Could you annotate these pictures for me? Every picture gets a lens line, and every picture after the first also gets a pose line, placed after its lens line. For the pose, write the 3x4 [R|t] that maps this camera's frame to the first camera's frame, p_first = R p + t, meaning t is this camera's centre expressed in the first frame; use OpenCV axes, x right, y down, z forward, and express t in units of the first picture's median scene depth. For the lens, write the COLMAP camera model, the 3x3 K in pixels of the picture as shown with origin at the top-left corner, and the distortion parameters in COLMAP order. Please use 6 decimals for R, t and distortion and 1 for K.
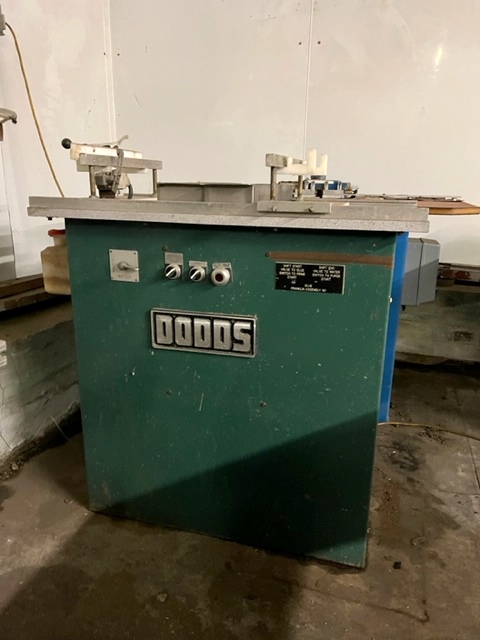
lens RADIAL K [[485.6, 0, 243.2], [0, 485.6, 327.5], [0, 0, 1]] dist [0.079061, -0.113333]
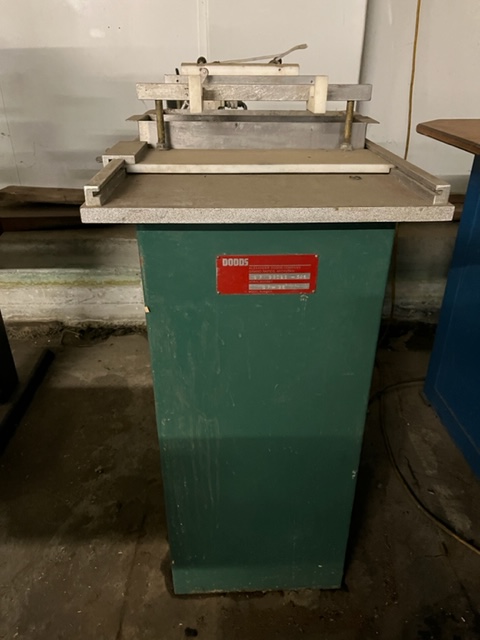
lens RADIAL K [[485.6, 0, 243.2], [0, 485.6, 327.5], [0, 0, 1]] dist [0.079061, -0.113333]
pose [[0.313817, 0.444790, -0.838857, 0.794319], [-0.269876, 0.888833, 0.370328, -0.277349], [0.910322, 0.110172, 0.398969, 0.708218]]
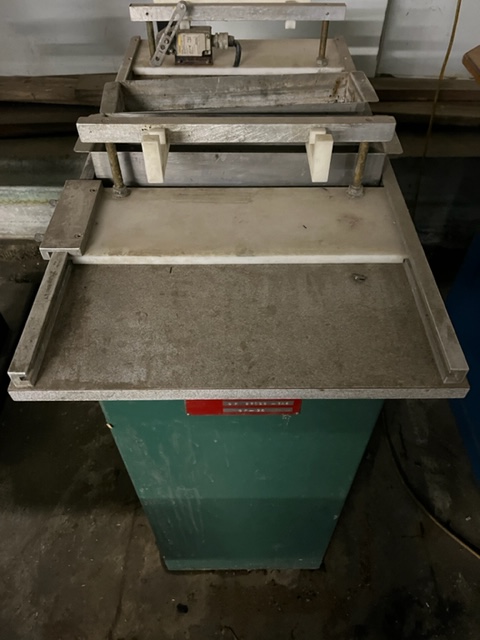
lens RADIAL K [[485.6, 0, 243.2], [0, 485.6, 327.5], [0, 0, 1]] dist [0.079061, -0.113333]
pose [[0.283204, 0.716923, -0.637038, 0.553996], [-0.268476, 0.696938, 0.664980, -0.512641], [0.920715, -0.017296, 0.389852, 0.763870]]
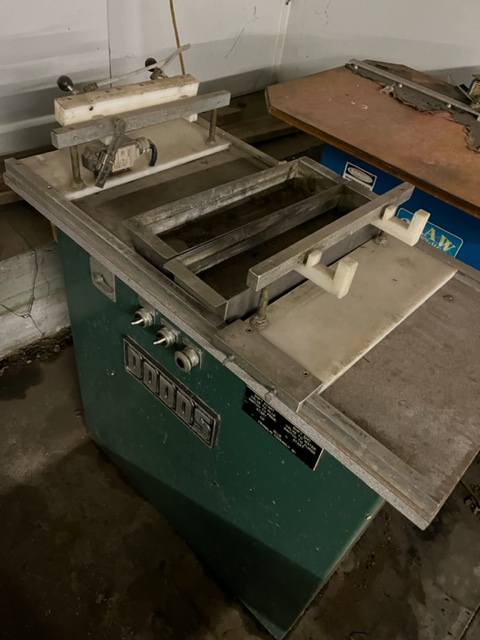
lens RADIAL K [[485.6, 0, 243.2], [0, 485.6, 327.5], [0, 0, 1]] dist [0.079061, -0.113333]
pose [[0.883340, 0.397977, -0.247637, 0.174734], [-0.248186, 0.845290, 0.473168, -0.464768], [0.397636, -0.356508, 0.845451, 0.374627]]
